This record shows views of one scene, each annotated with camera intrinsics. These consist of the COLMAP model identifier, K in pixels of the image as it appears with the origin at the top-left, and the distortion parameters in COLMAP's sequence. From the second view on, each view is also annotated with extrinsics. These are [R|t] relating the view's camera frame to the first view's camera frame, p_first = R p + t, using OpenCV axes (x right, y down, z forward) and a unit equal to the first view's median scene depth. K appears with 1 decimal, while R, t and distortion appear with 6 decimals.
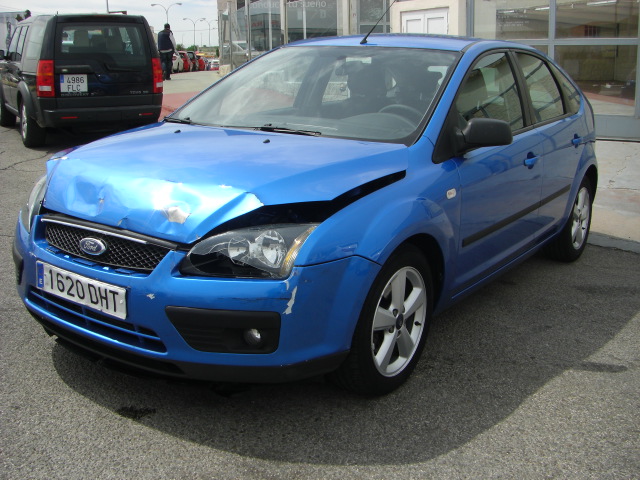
lens RADIAL K [[718.8, 0, 345.0], [0, 718.8, 249.9], [0, 0, 1]] dist [-0.142312, 0.000000]
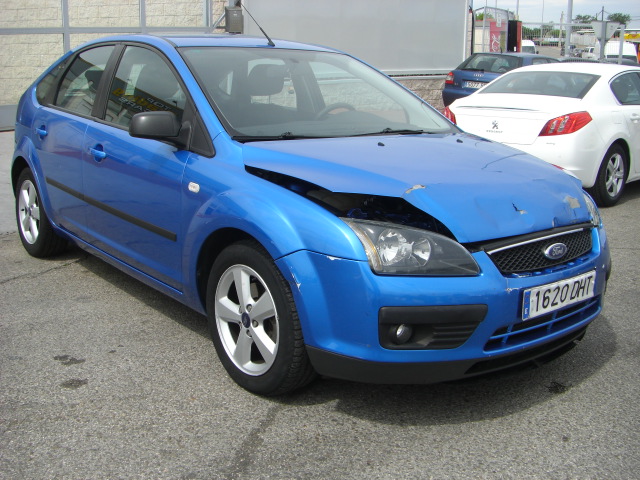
lens RADIAL K [[718.8, 0, 318.1], [0, 718.8, 239.3], [0, 0, 1]] dist [-0.142312, 0.000000]
pose [[0.278609, -0.245828, 0.928410, -1.439291], [0.226095, 0.956306, 0.185364, -0.298859], [-0.933412, 0.158265, 0.322016, 0.995798]]
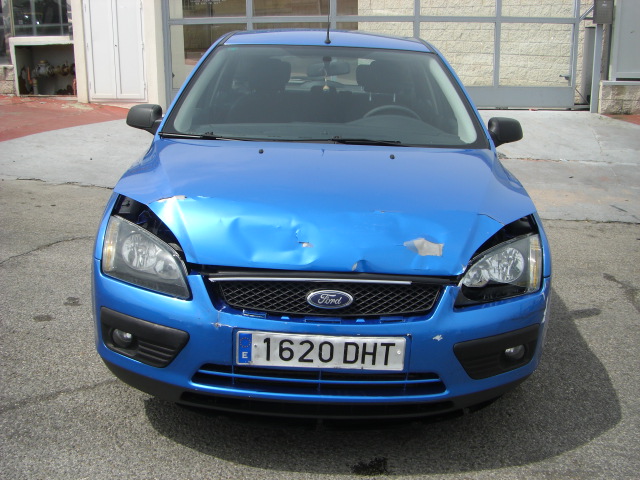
lens RADIAL K [[718.8, 0, 321.1], [0, 718.8, 241.1], [0, 0, 1]] dist [-0.142312, 0.000000]
pose [[0.829561, -0.156764, 0.535960, -0.830996], [0.135414, 0.987613, 0.079273, -0.147244], [-0.541748, 0.006815, 0.840513, 0.271119]]
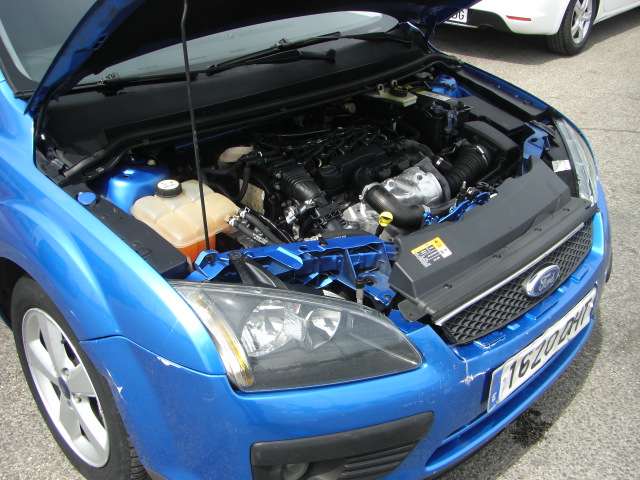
lens RADIAL K [[718.8, 0, 316.6], [0, 718.8, 247.0], [0, 0, 1]] dist [-0.142312, 0.000000]
pose [[0.193568, -0.510958, 0.837528, -0.946169], [0.230088, 0.853508, 0.467529, -0.393701], [-0.953725, 0.102207, 0.282777, 1.018524]]
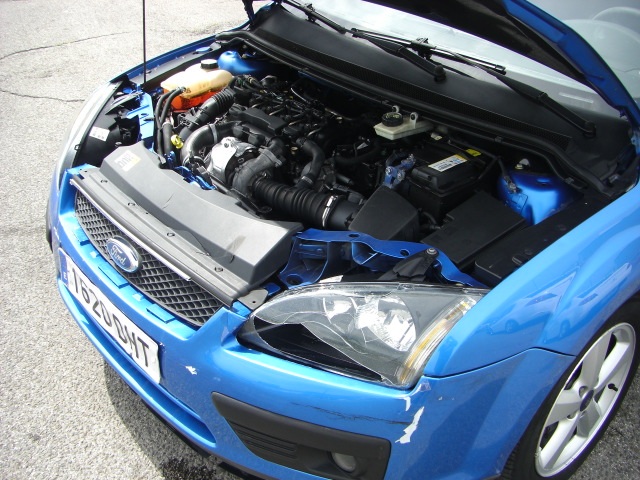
lens RADIAL K [[718.8, 0, 333.8], [0, 718.8, 247.8], [0, 0, 1]] dist [-0.142312, 0.000000]
pose [[0.966817, 0.136738, -0.215794, -0.028289], [-0.074081, 0.958462, 0.275430, -0.207757], [0.244492, -0.250304, 0.936788, 0.437830]]
